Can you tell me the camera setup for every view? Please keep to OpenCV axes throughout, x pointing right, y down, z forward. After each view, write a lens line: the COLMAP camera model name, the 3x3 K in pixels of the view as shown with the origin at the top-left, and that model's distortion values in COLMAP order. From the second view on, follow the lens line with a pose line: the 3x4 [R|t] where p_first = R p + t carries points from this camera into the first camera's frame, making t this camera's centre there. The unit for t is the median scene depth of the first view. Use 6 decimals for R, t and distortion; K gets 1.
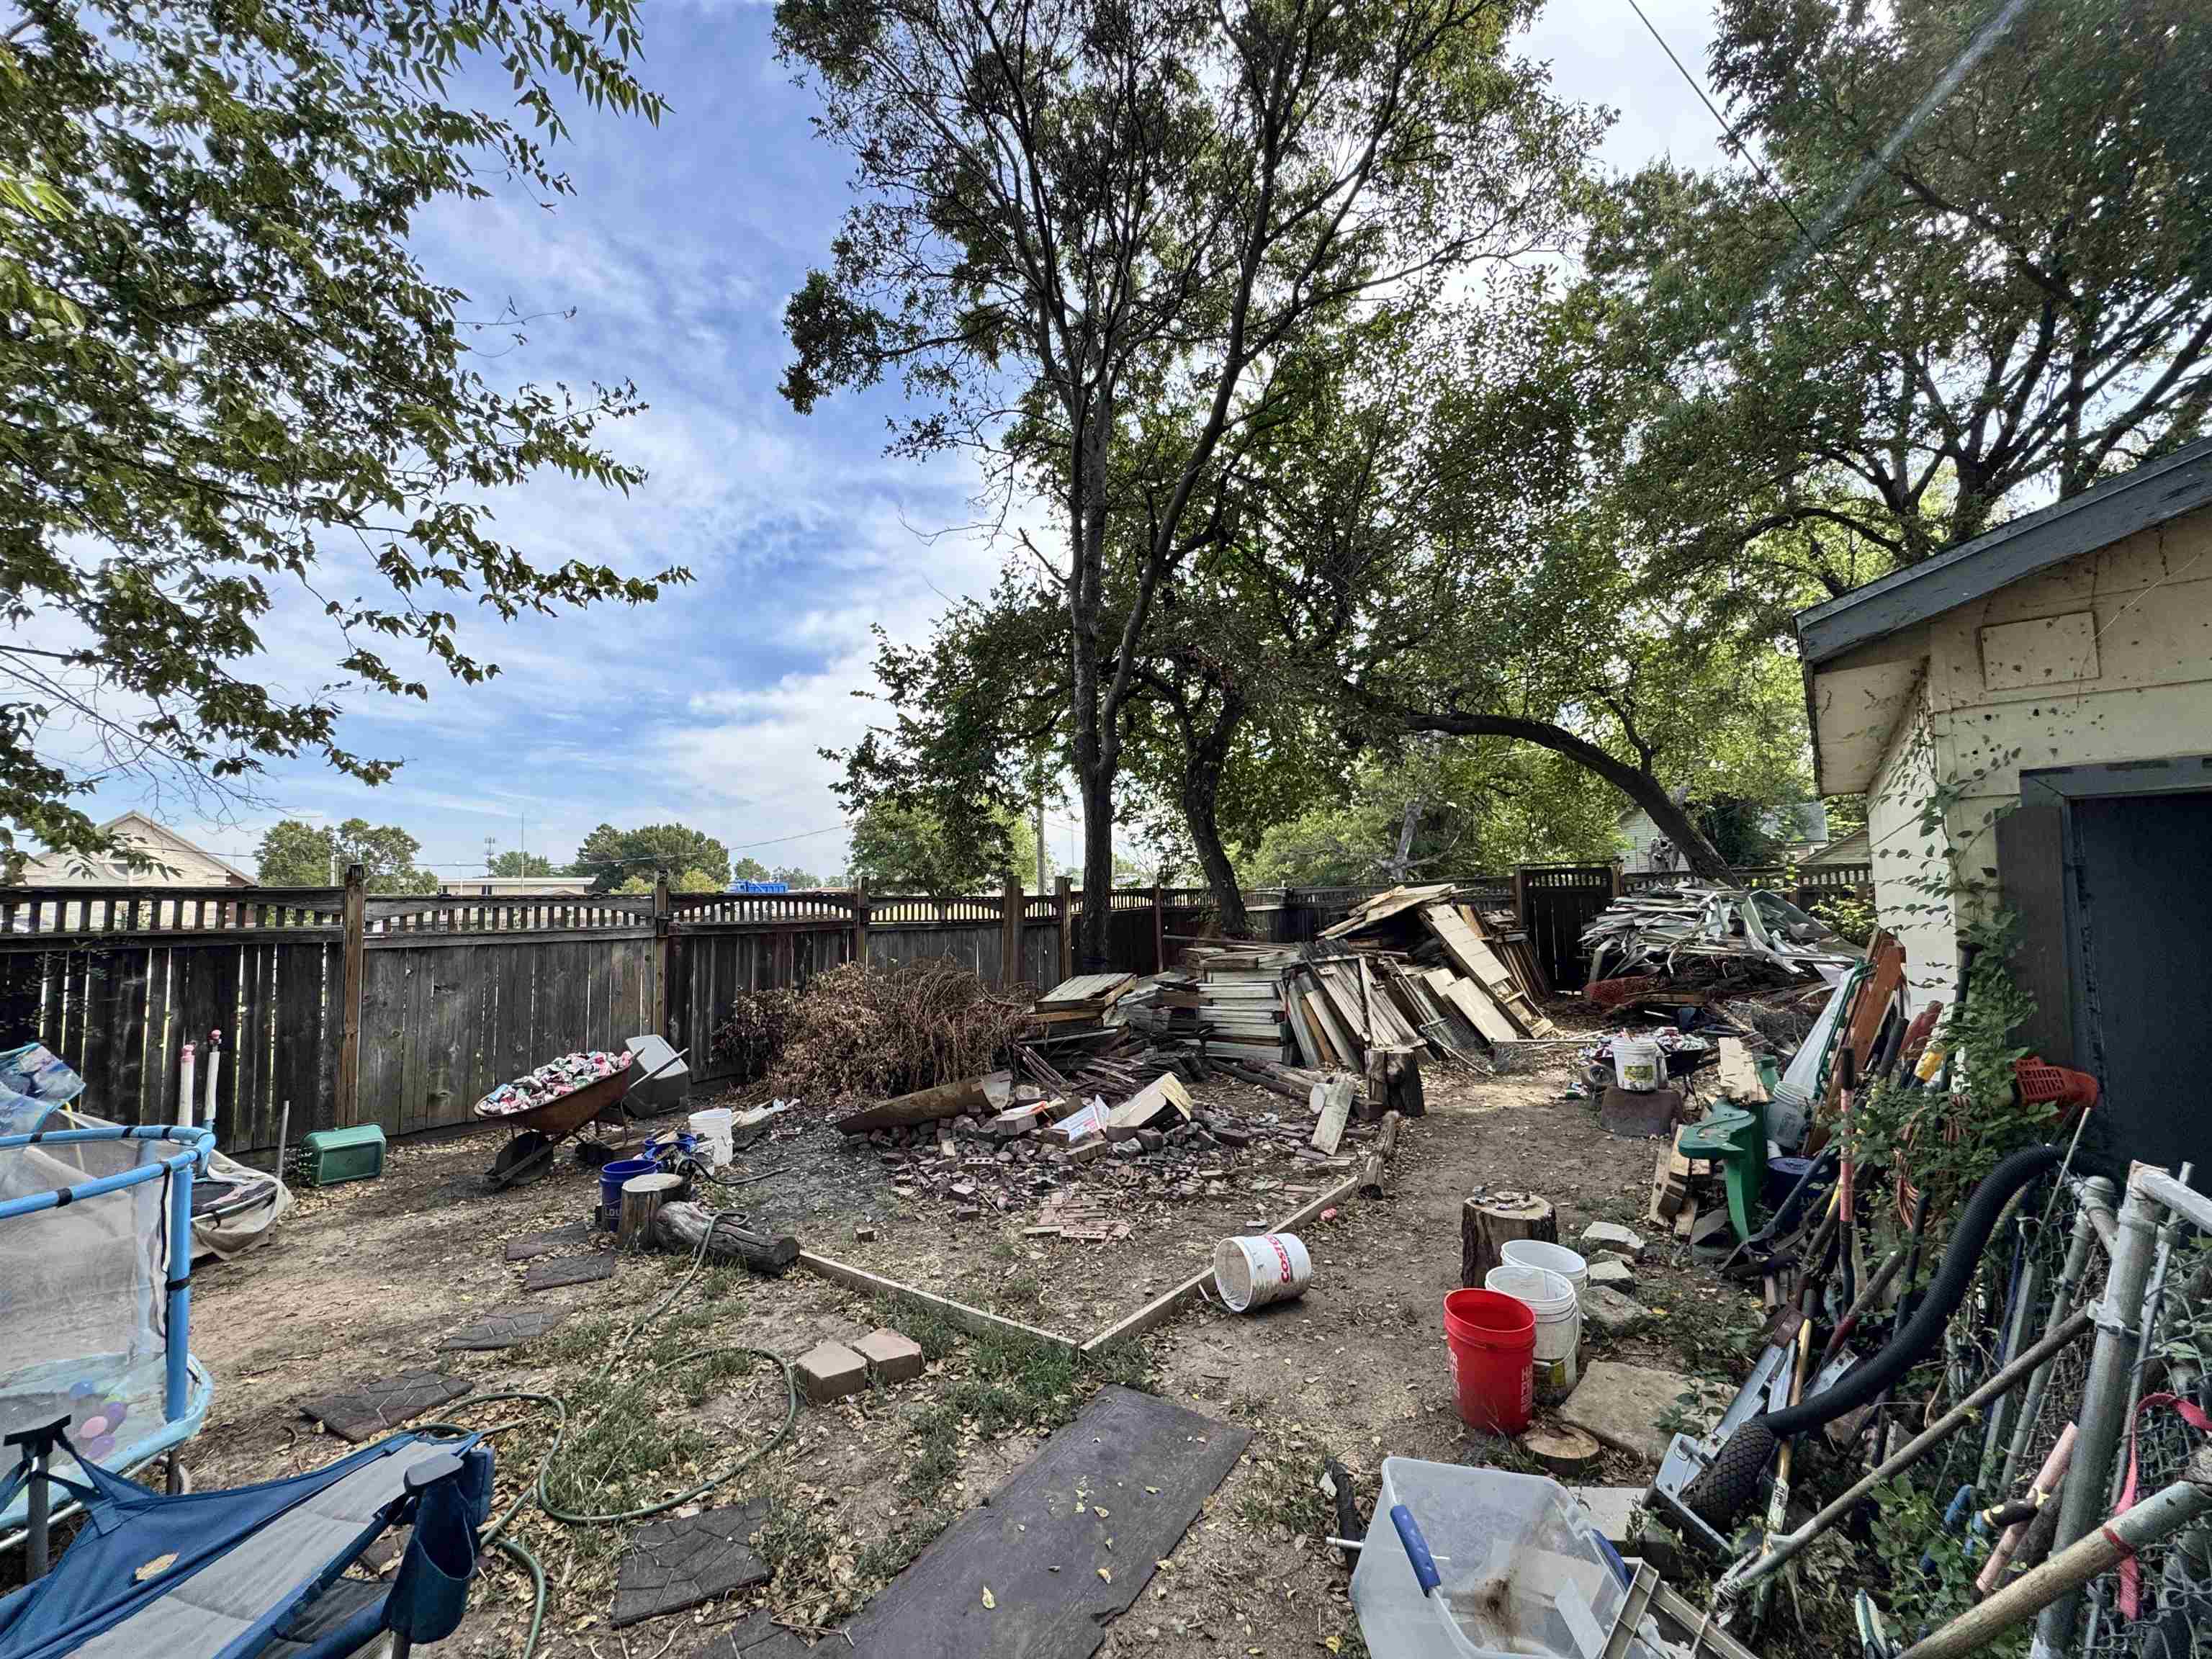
lens RADIAL K [[885.5, 0, 1105.8], [0, 885.5, 839.7], [0, 0, 1]] dist [-0.000048, 0.000001]
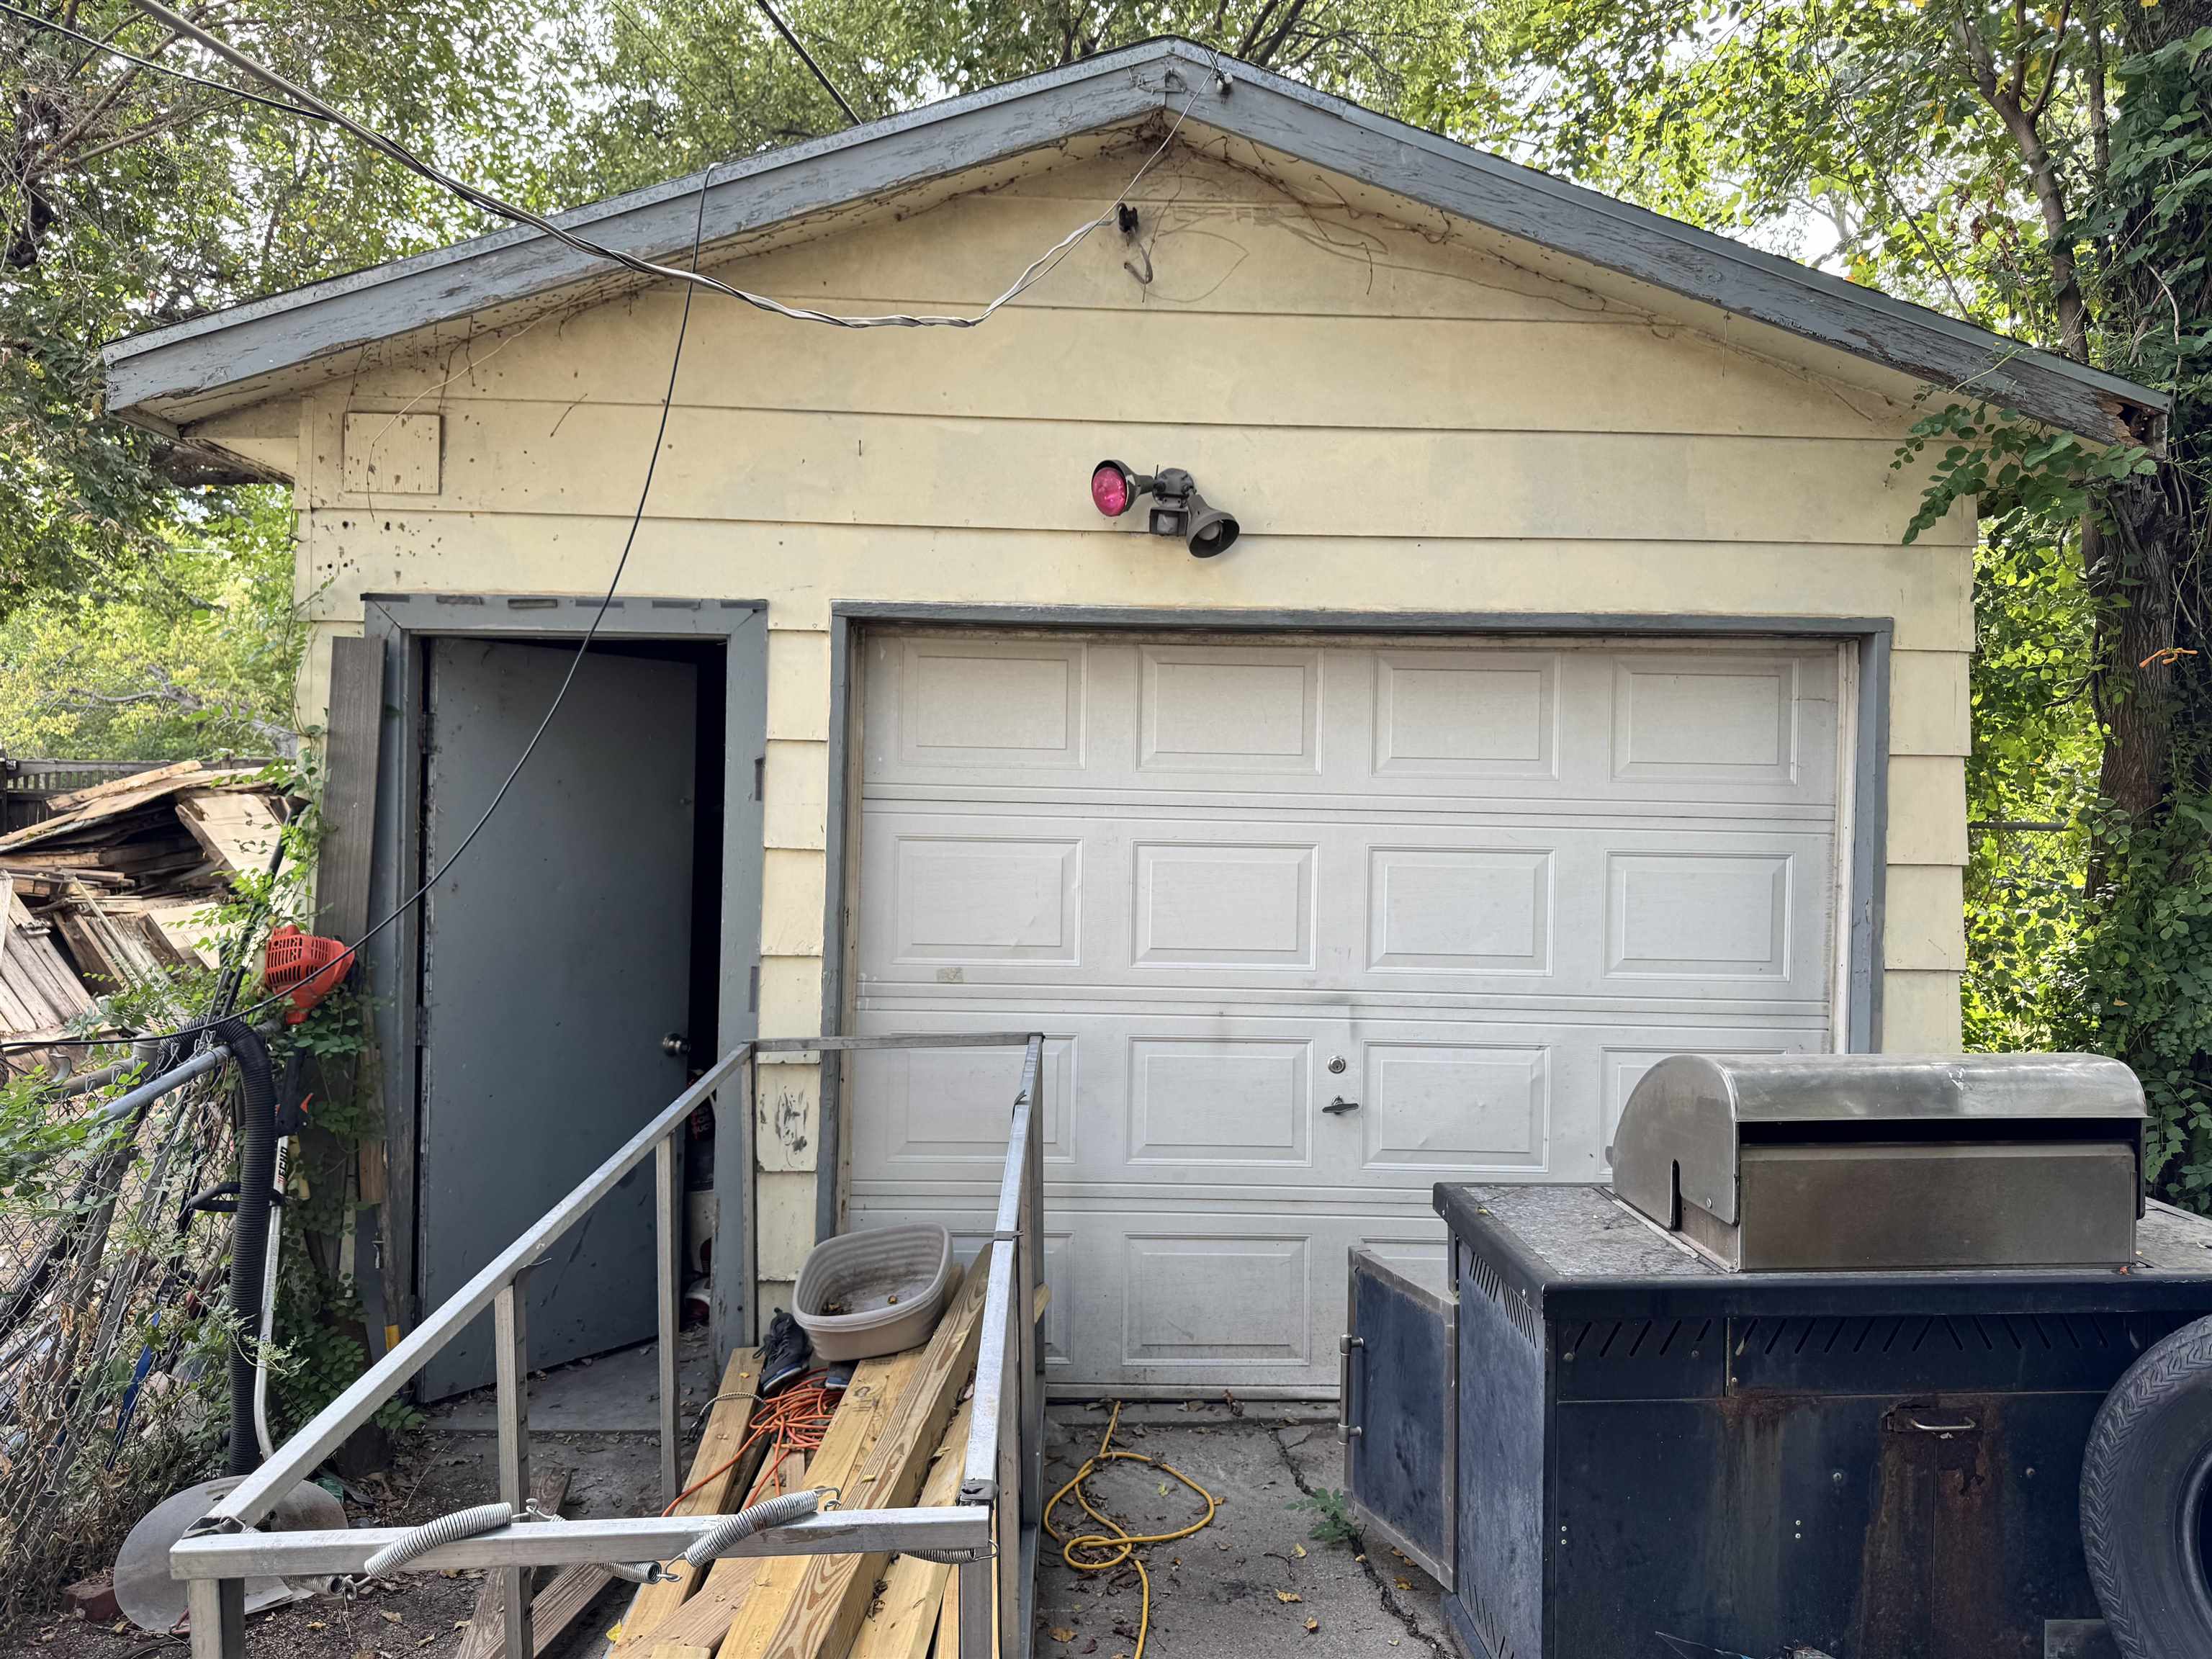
lens RADIAL K [[1549.6, 0, 1106.2], [0, 1549.6, 827.4], [0, 0, 1]] dist [0.003659, 0.000643]
pose [[0.735918, 0.020921, 0.676747, 0.569332], [-0.074558, 0.995948, 0.050289, 0.015194], [-0.672953, -0.087466, 0.734496, -0.554435]]
